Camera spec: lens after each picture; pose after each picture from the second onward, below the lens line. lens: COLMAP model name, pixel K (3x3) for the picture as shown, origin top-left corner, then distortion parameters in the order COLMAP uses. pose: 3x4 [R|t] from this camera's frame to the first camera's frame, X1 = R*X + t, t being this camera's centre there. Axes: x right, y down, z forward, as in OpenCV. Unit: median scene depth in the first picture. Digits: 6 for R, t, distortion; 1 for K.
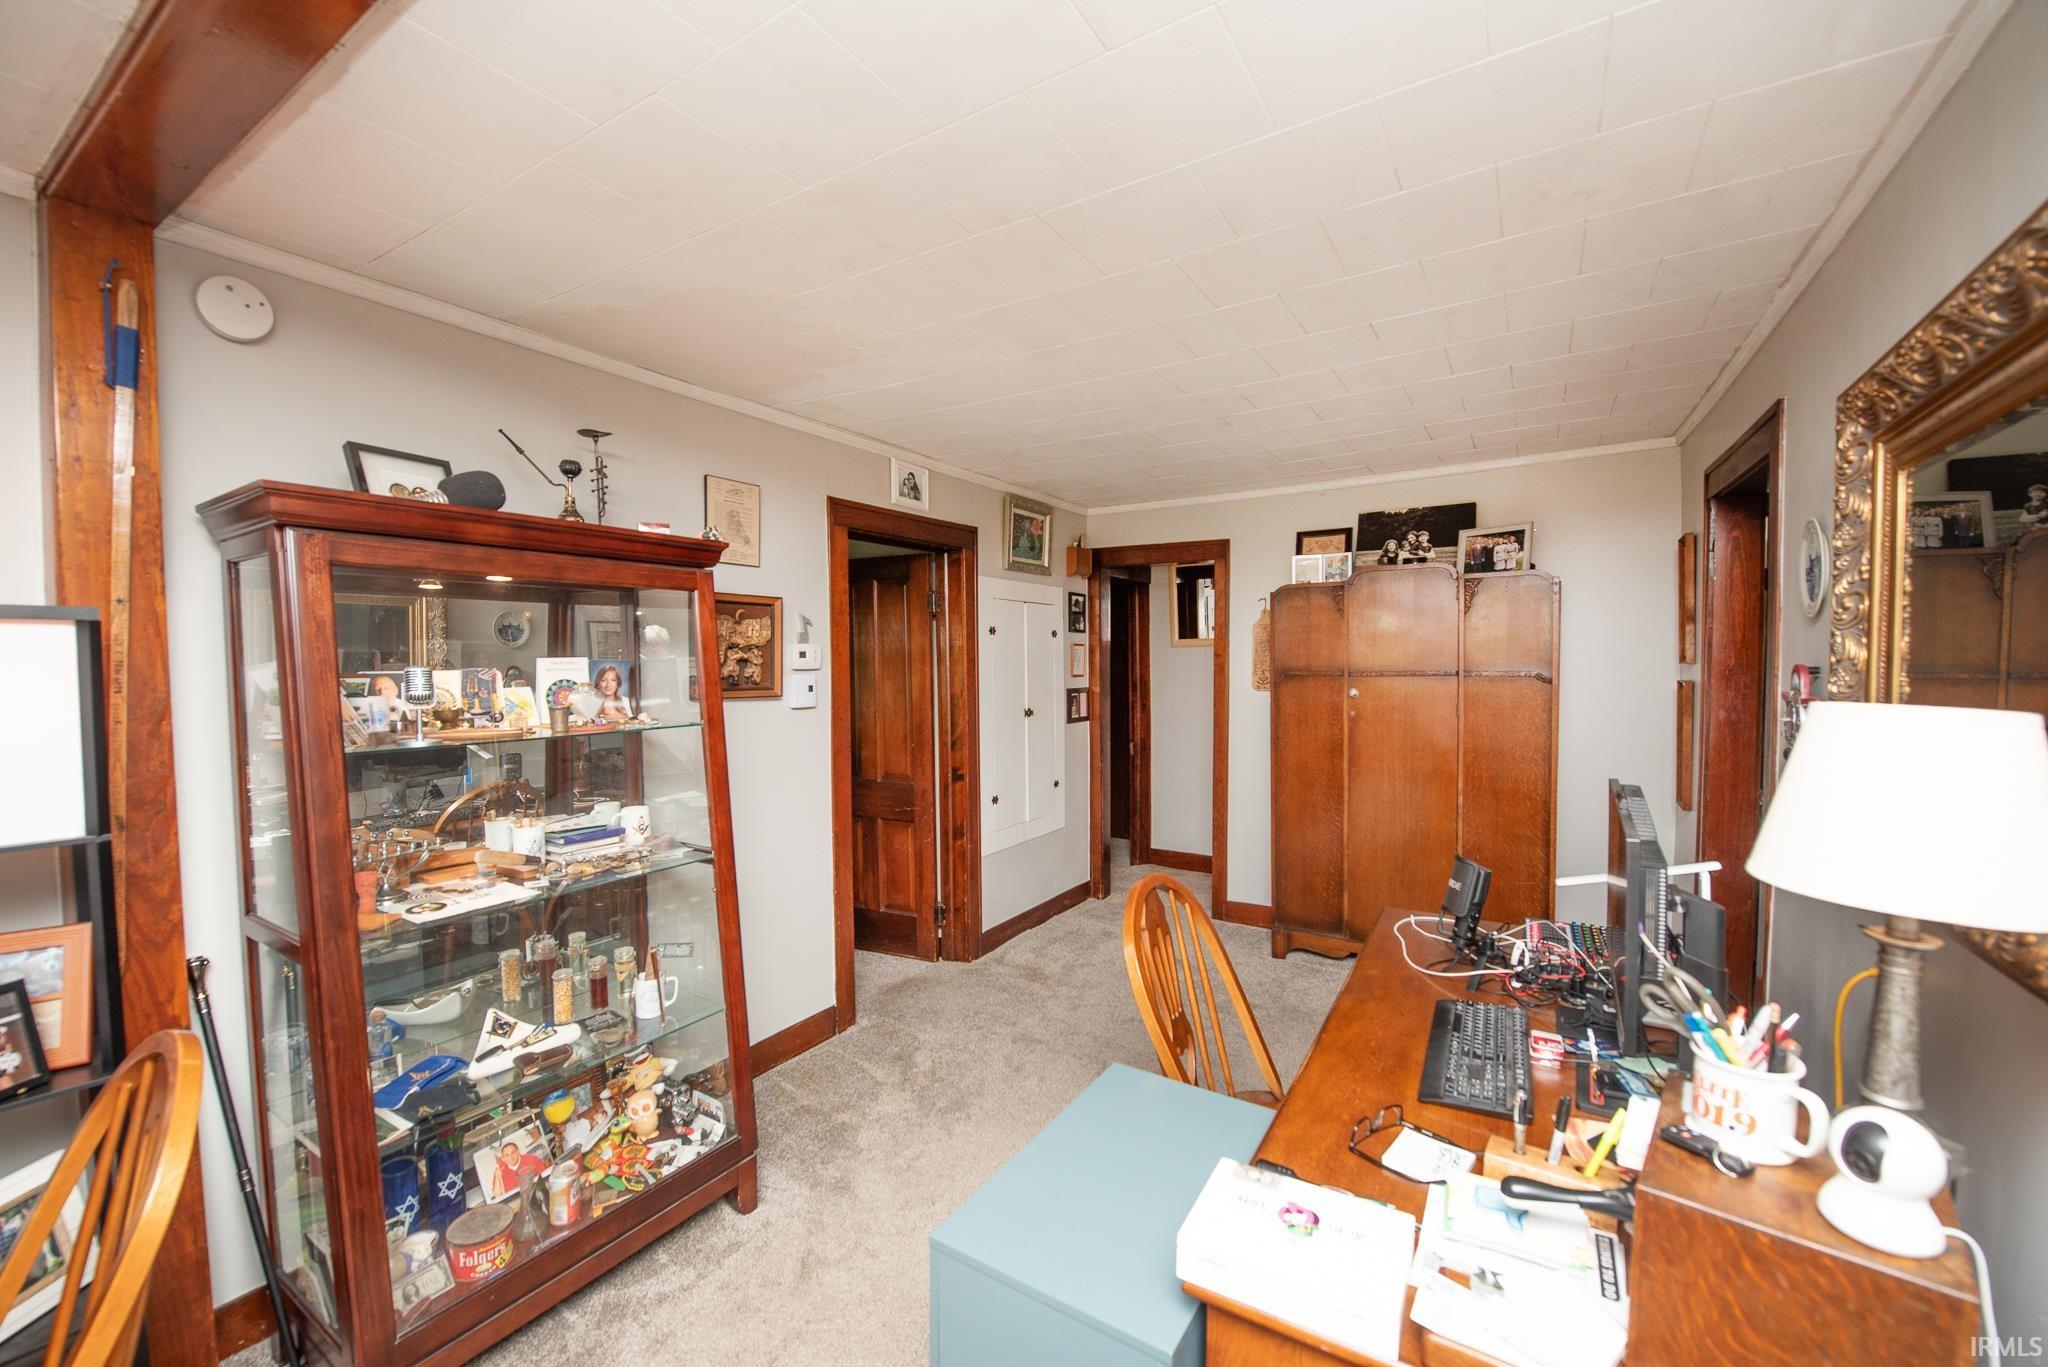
lens RADIAL K [[818.5, 0, 1013.7], [0, 818.5, 692.0], [0, 0, 1]] dist [-0.020862, -0.000135]
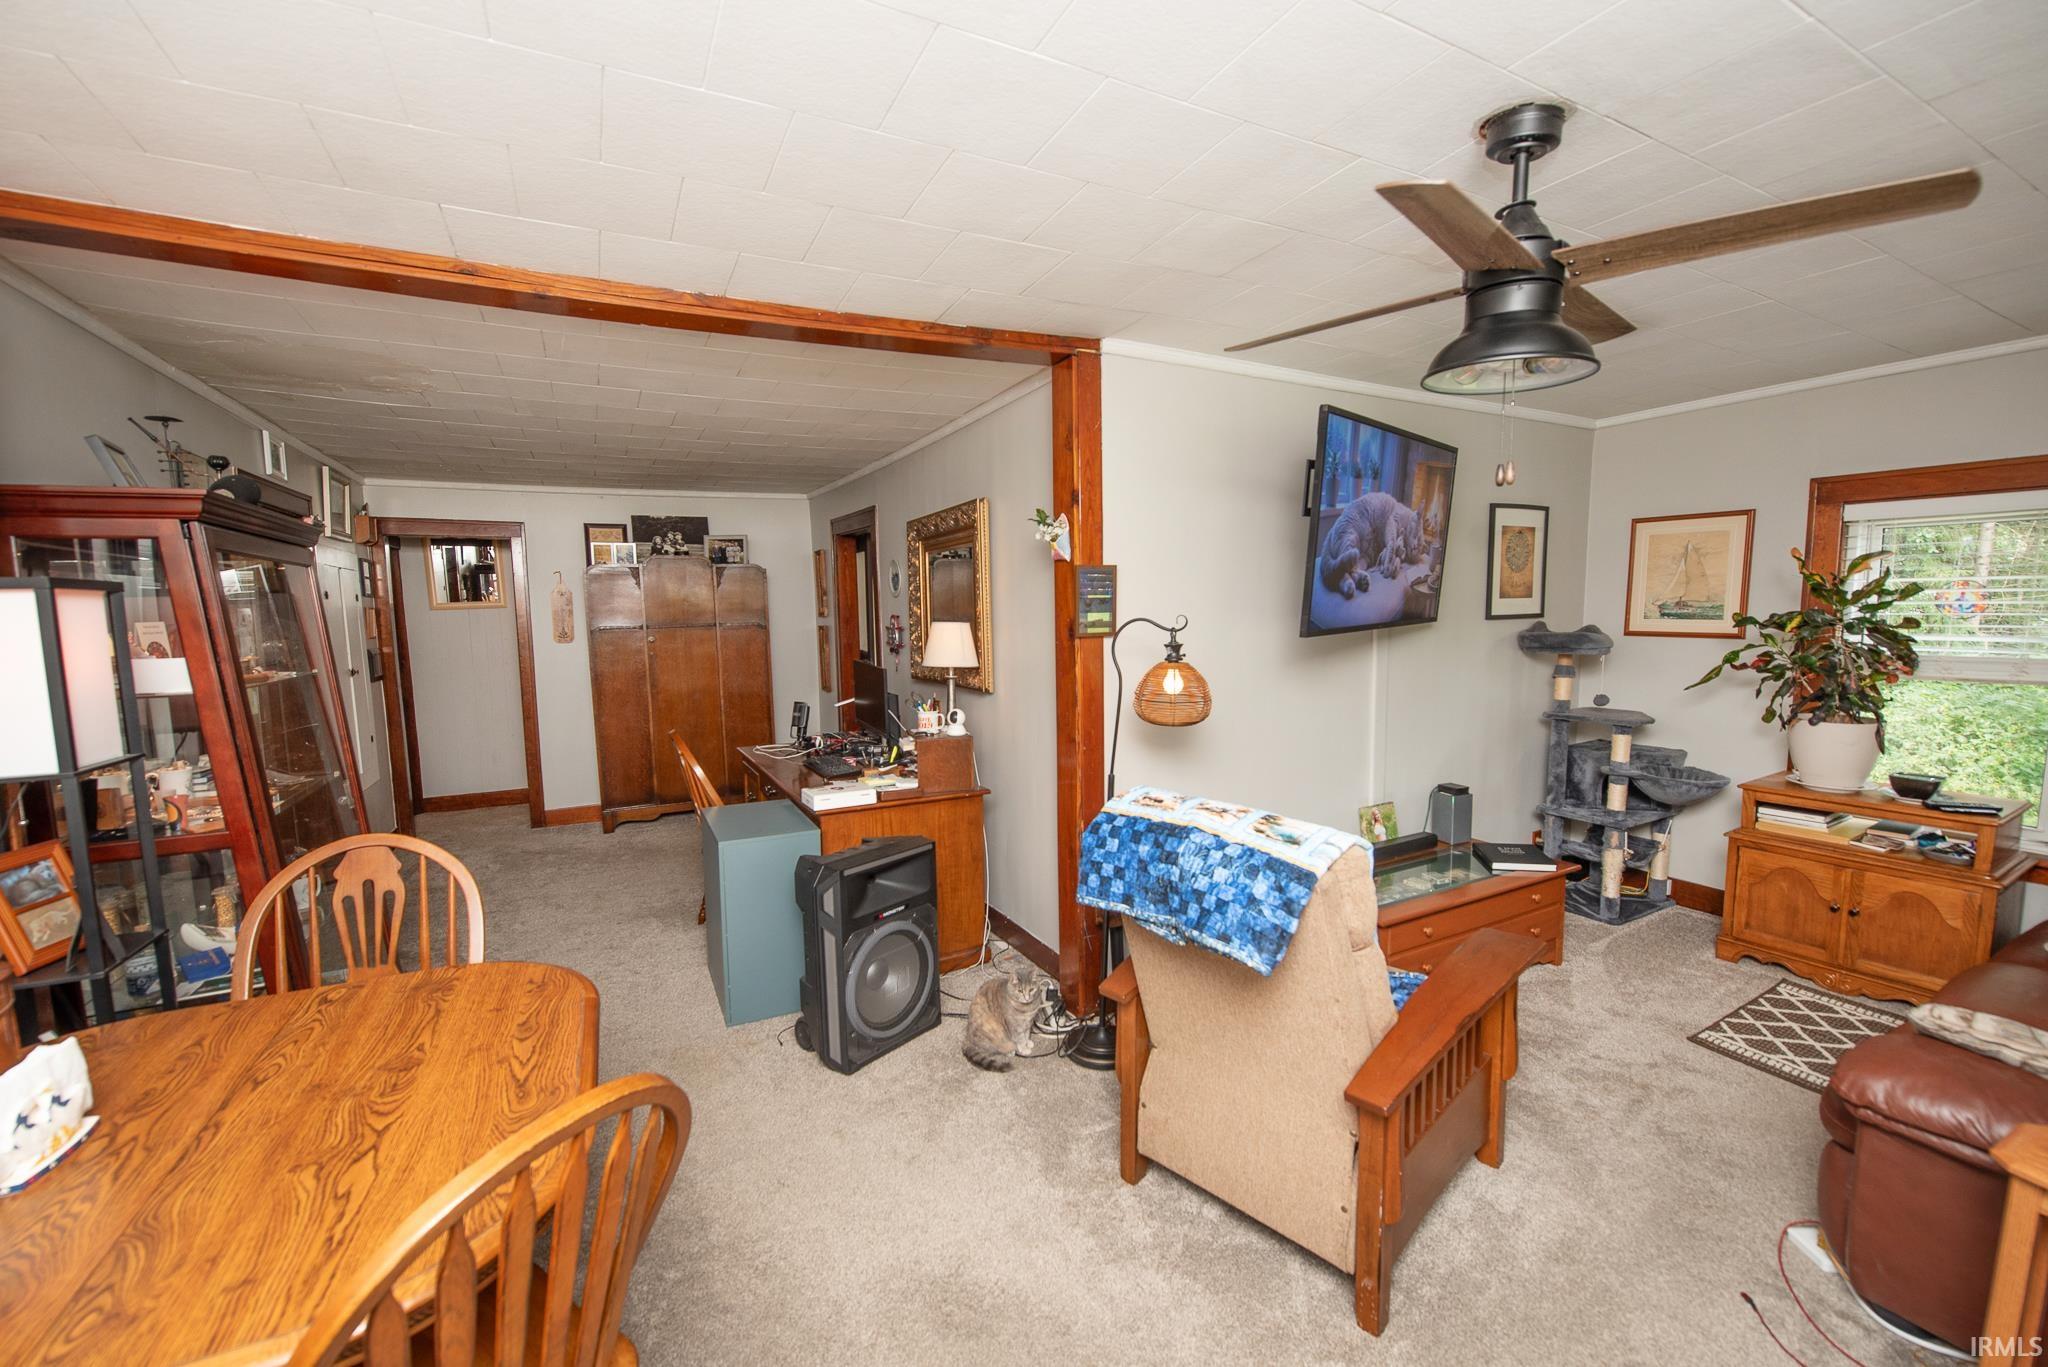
lens RADIAL K [[818.5, 0, 1013.7], [0, 818.5, 692.0], [0, 0, 1]] dist [-0.020862, -0.000135]
pose [[0.504259, -0.091365, 0.858705, -0.521182], [0.051160, 0.995801, 0.075909, 0.016356], [-0.862035, 0.005653, 0.506816, -0.317062]]
